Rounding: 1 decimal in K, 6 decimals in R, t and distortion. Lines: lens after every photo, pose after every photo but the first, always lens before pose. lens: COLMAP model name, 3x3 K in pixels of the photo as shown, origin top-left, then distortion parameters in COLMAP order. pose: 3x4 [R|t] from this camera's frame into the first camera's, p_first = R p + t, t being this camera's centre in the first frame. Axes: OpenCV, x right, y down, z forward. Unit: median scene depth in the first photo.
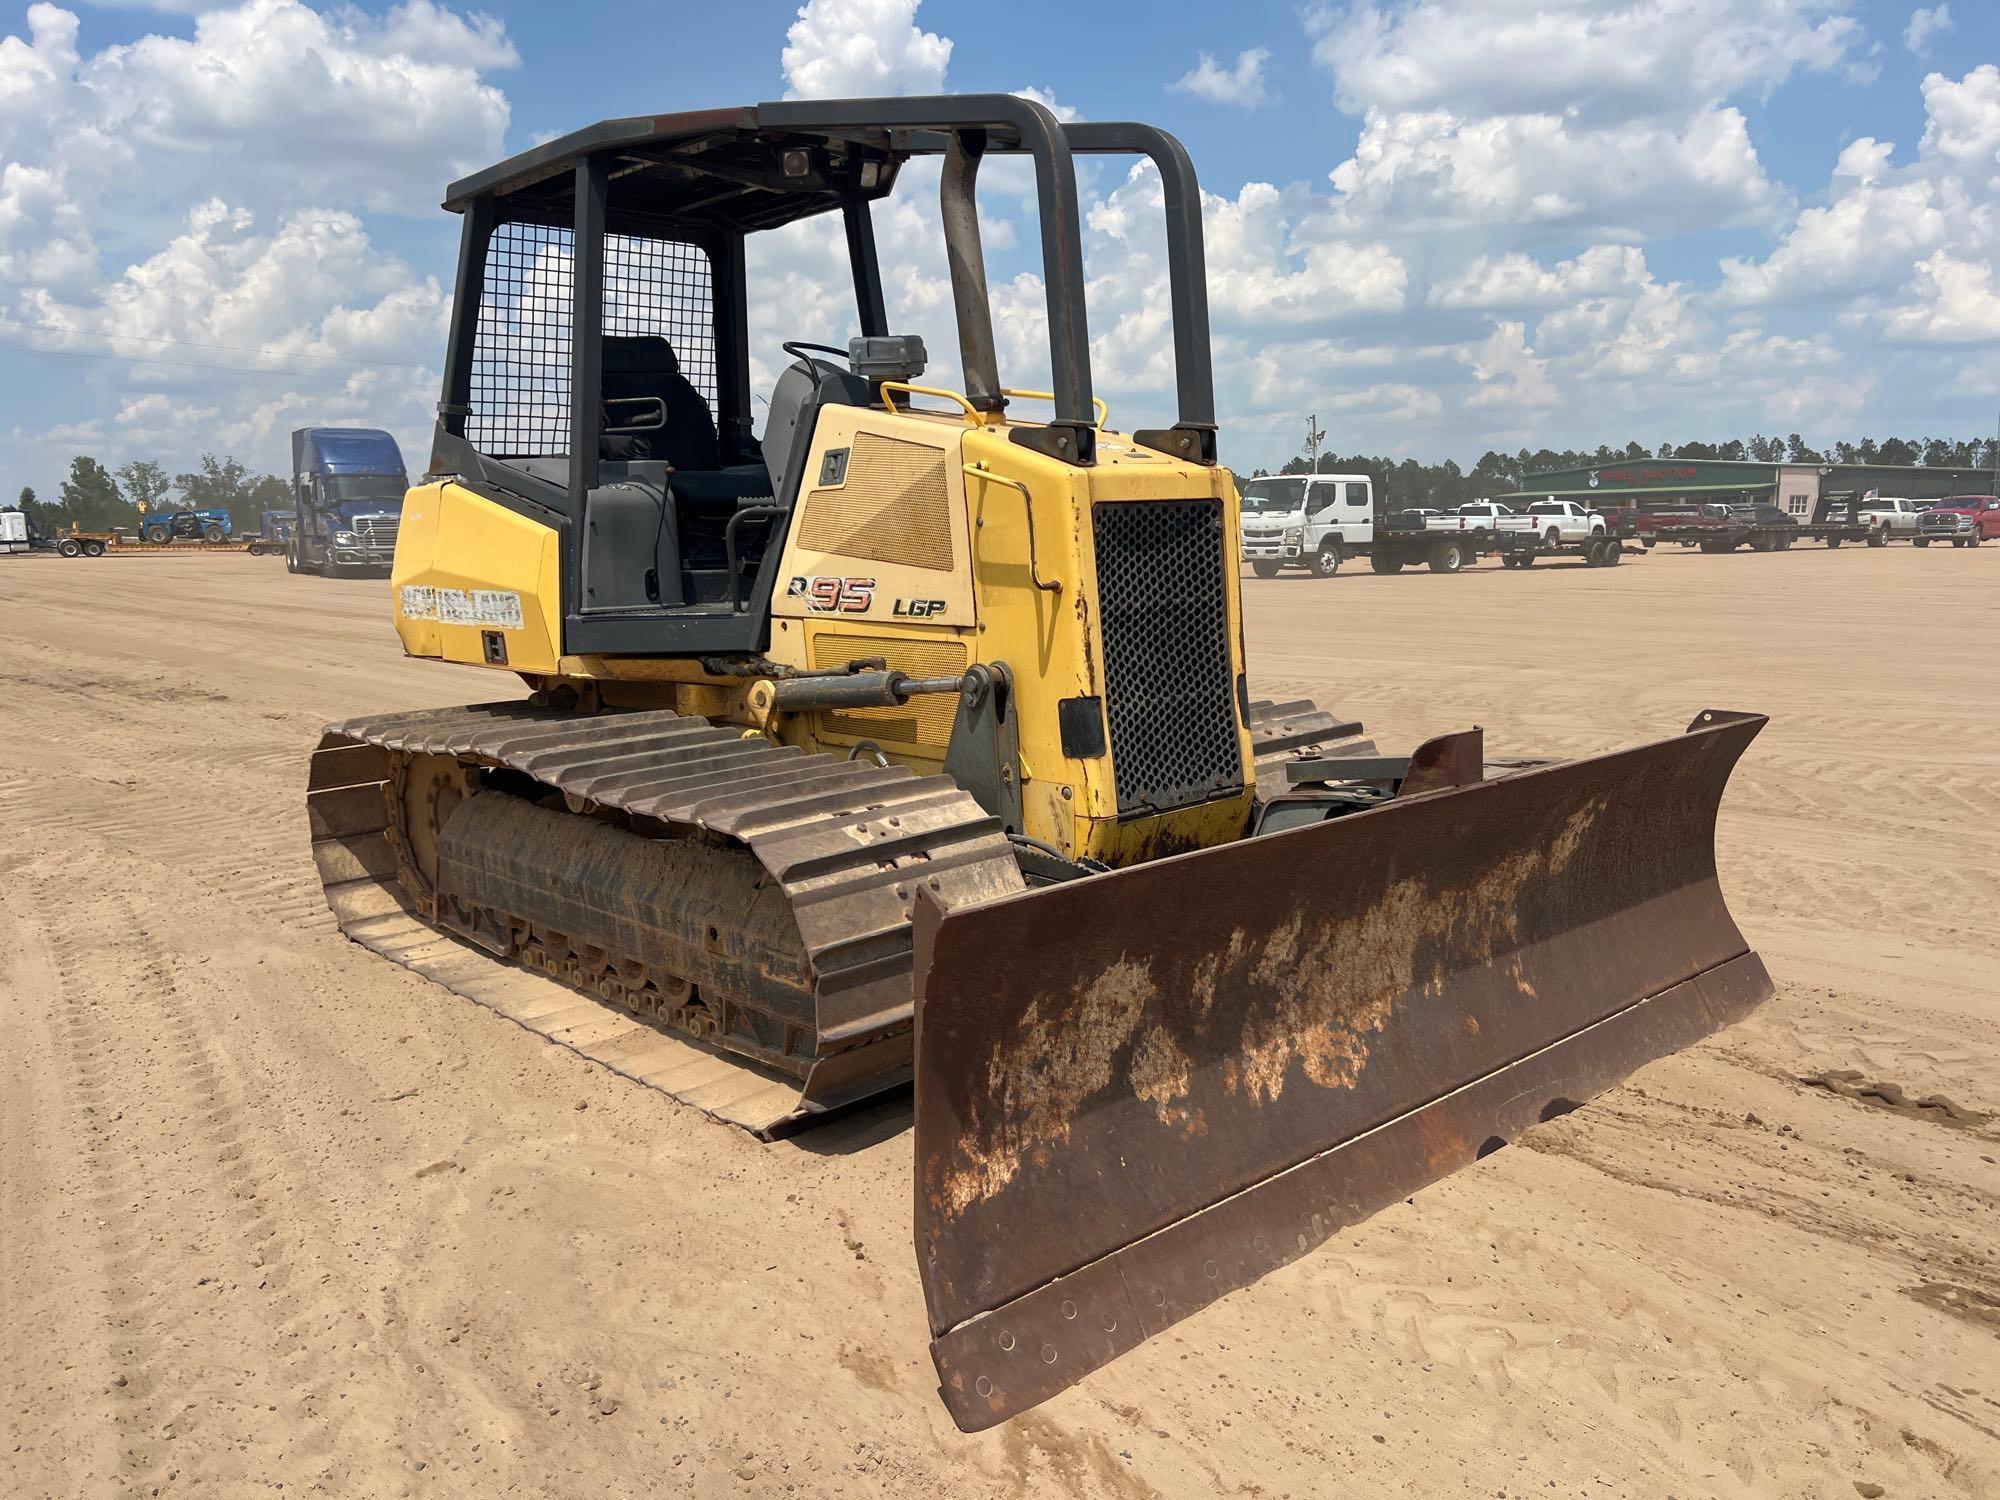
lens RADIAL K [[1508.9, 0, 1000.0], [0, 1508.9, 750.0], [0, 0, 1]] dist [0.054164, -0.065442]
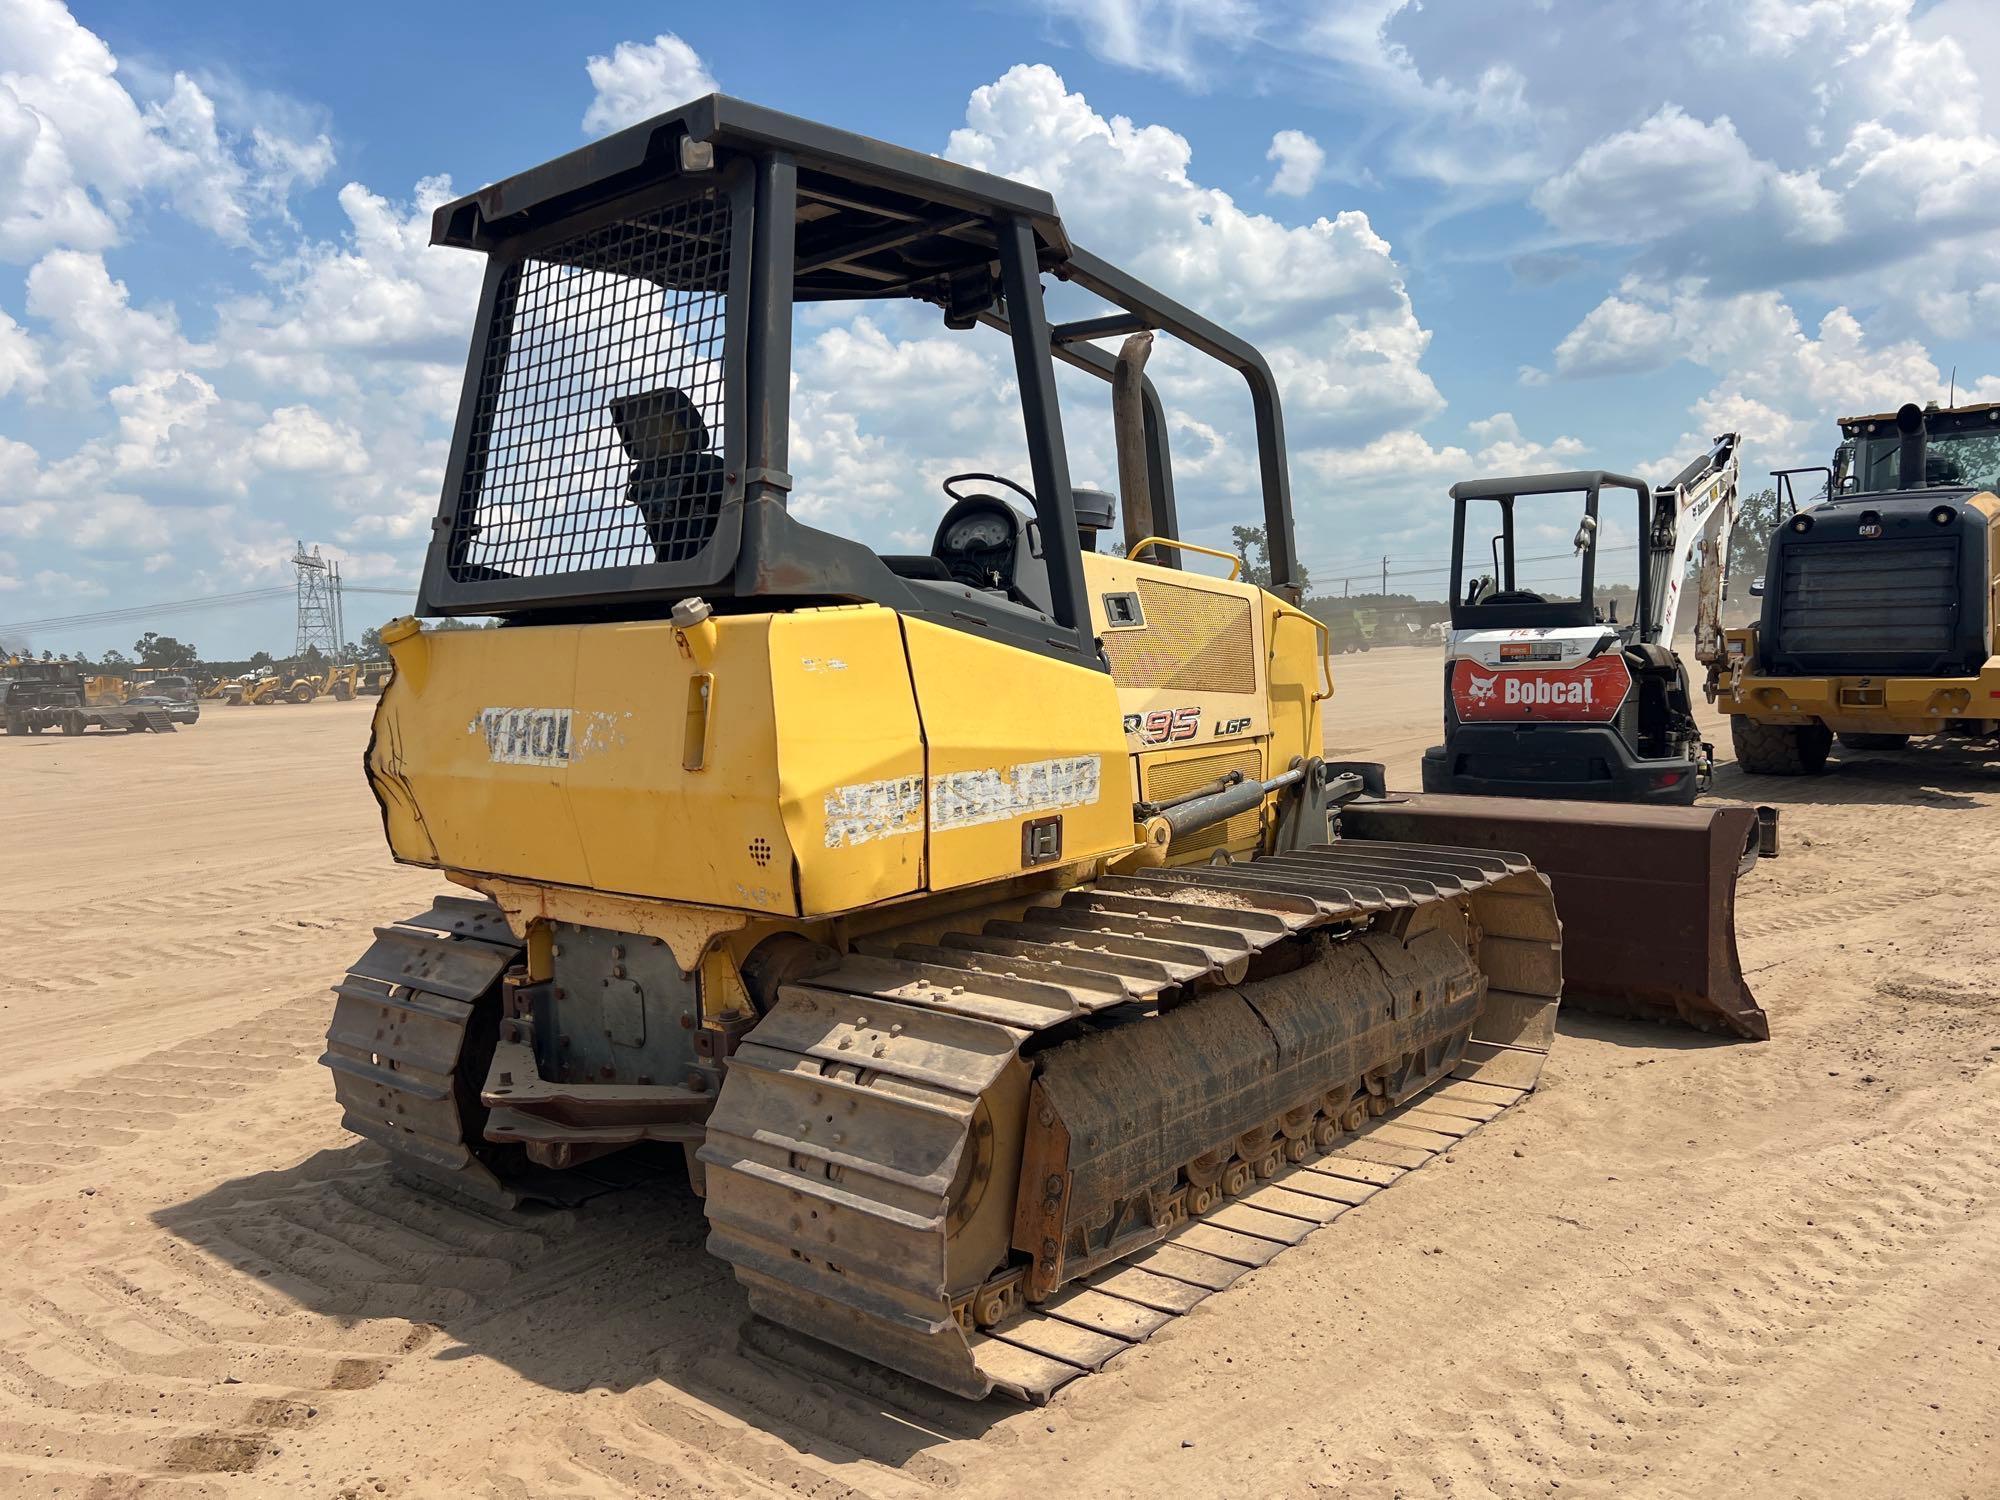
lens RADIAL K [[1508.6, 0, 969.1], [0, 1508.6, 786.1], [0, 0, 1]] dist [0.044031, -0.042684]
pose [[-0.070465, -0.074867, 0.994701, -1.295391], [0.191383, 0.977639, 0.087141, -0.202240], [-0.978983, 0.196510, -0.054561, 1.345925]]
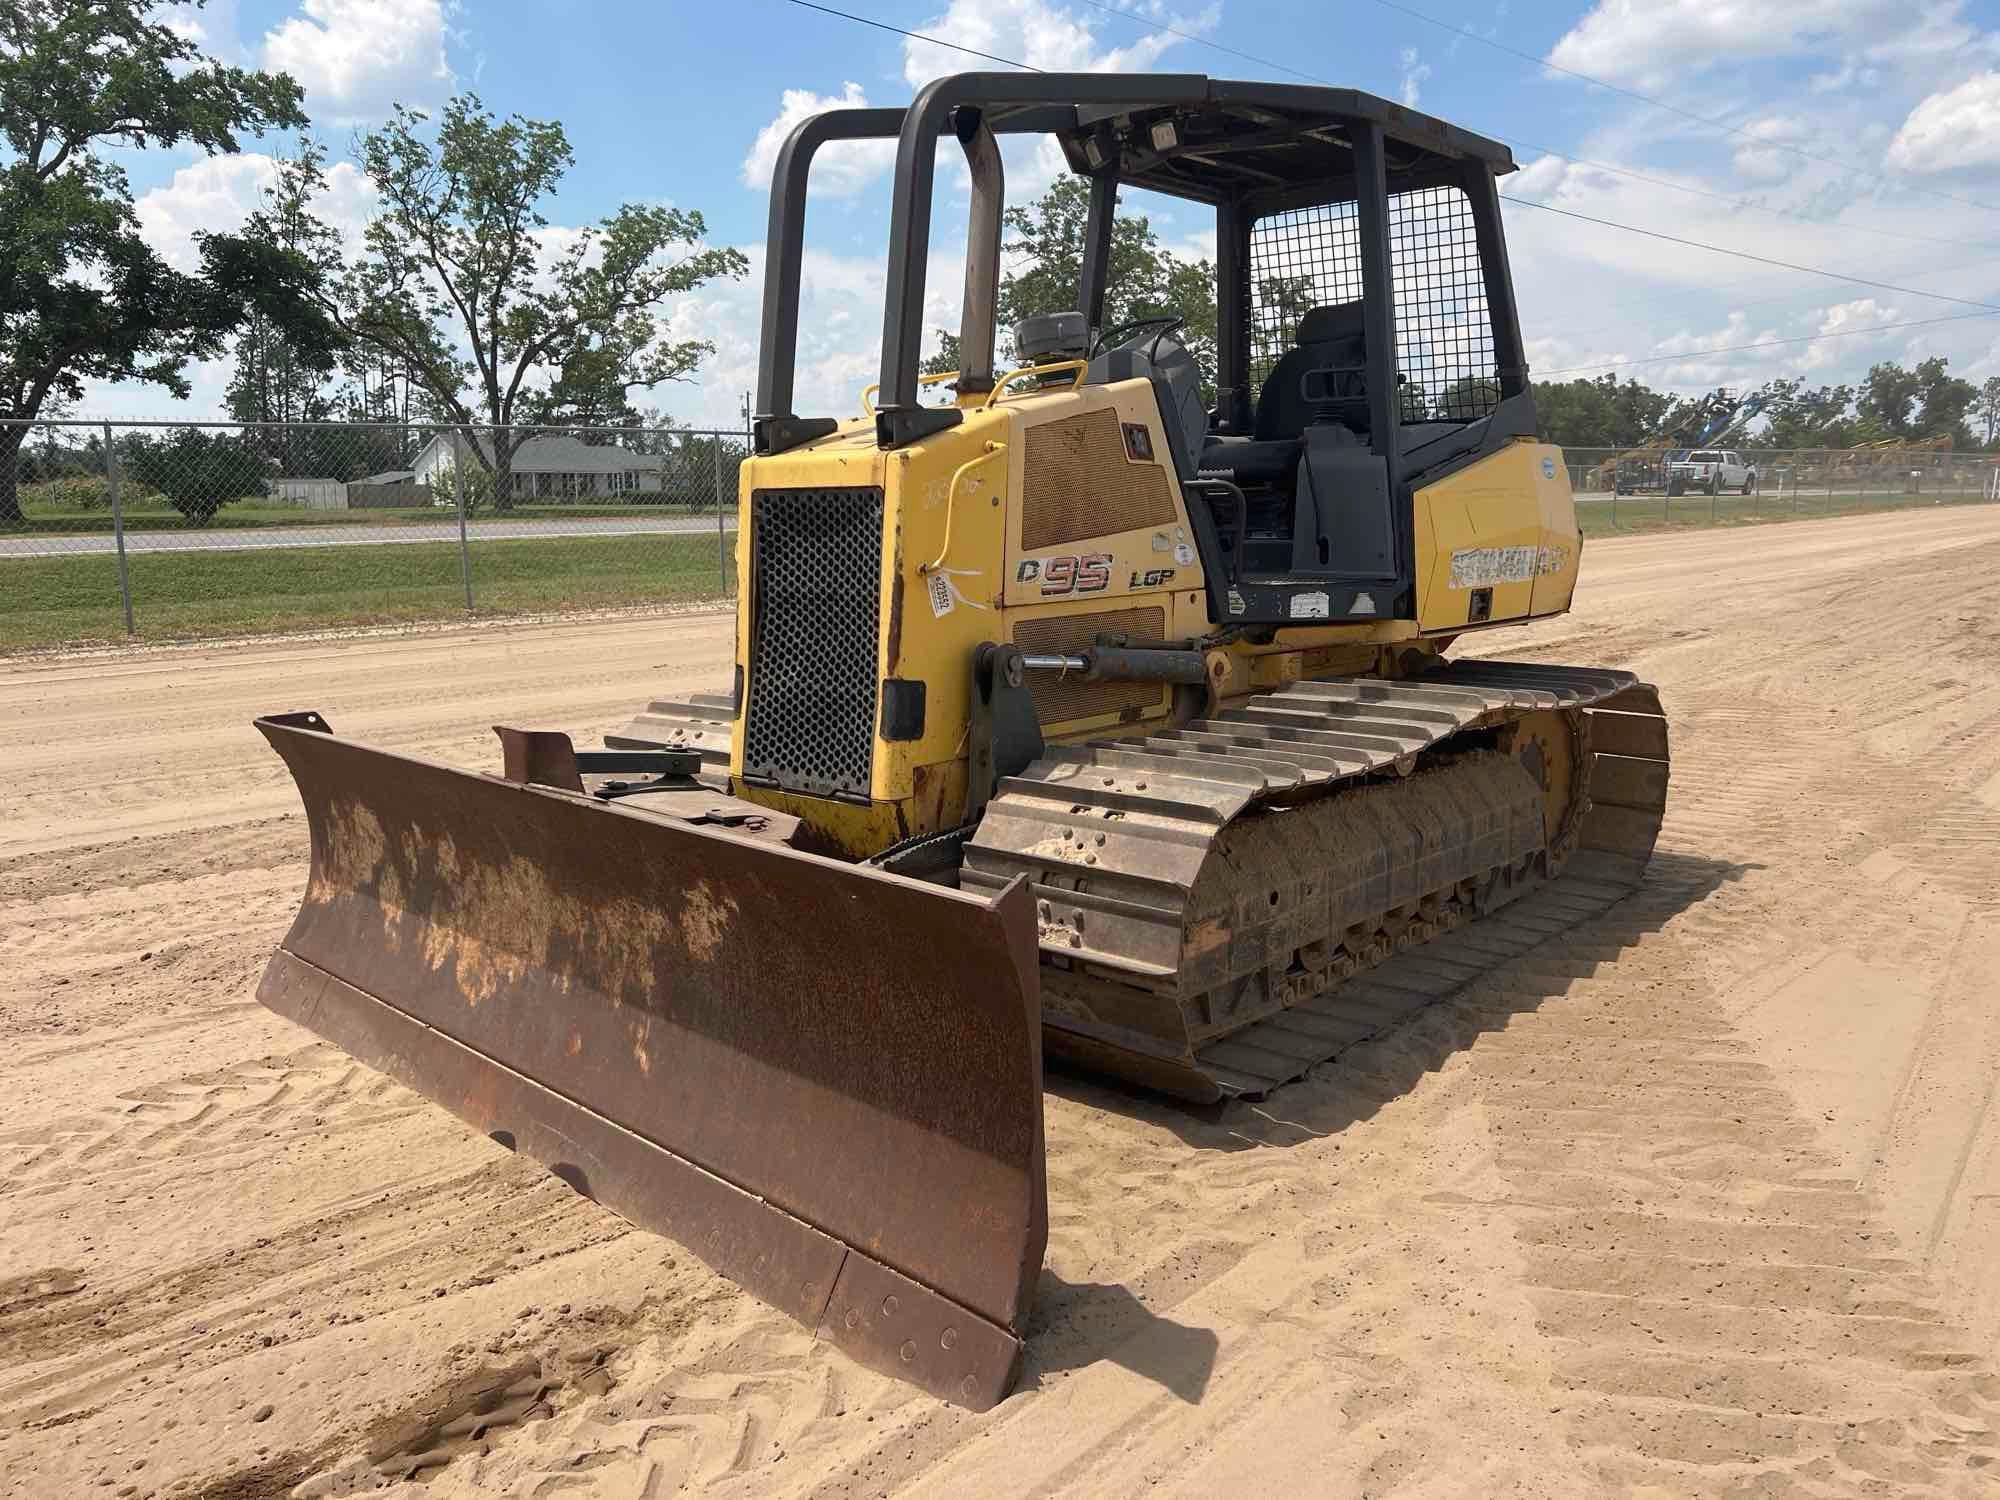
lens RADIAL K [[1508.9, 0, 1000.0], [0, 1508.9, 750.0], [0, 0, 1]] dist [0.054164, -0.065442]
pose [[0.064049, 0.186901, -0.980289, 1.119920], [-0.140062, 0.974266, 0.176601, -0.188558], [0.988069, 0.125990, 0.088578, 1.045579]]
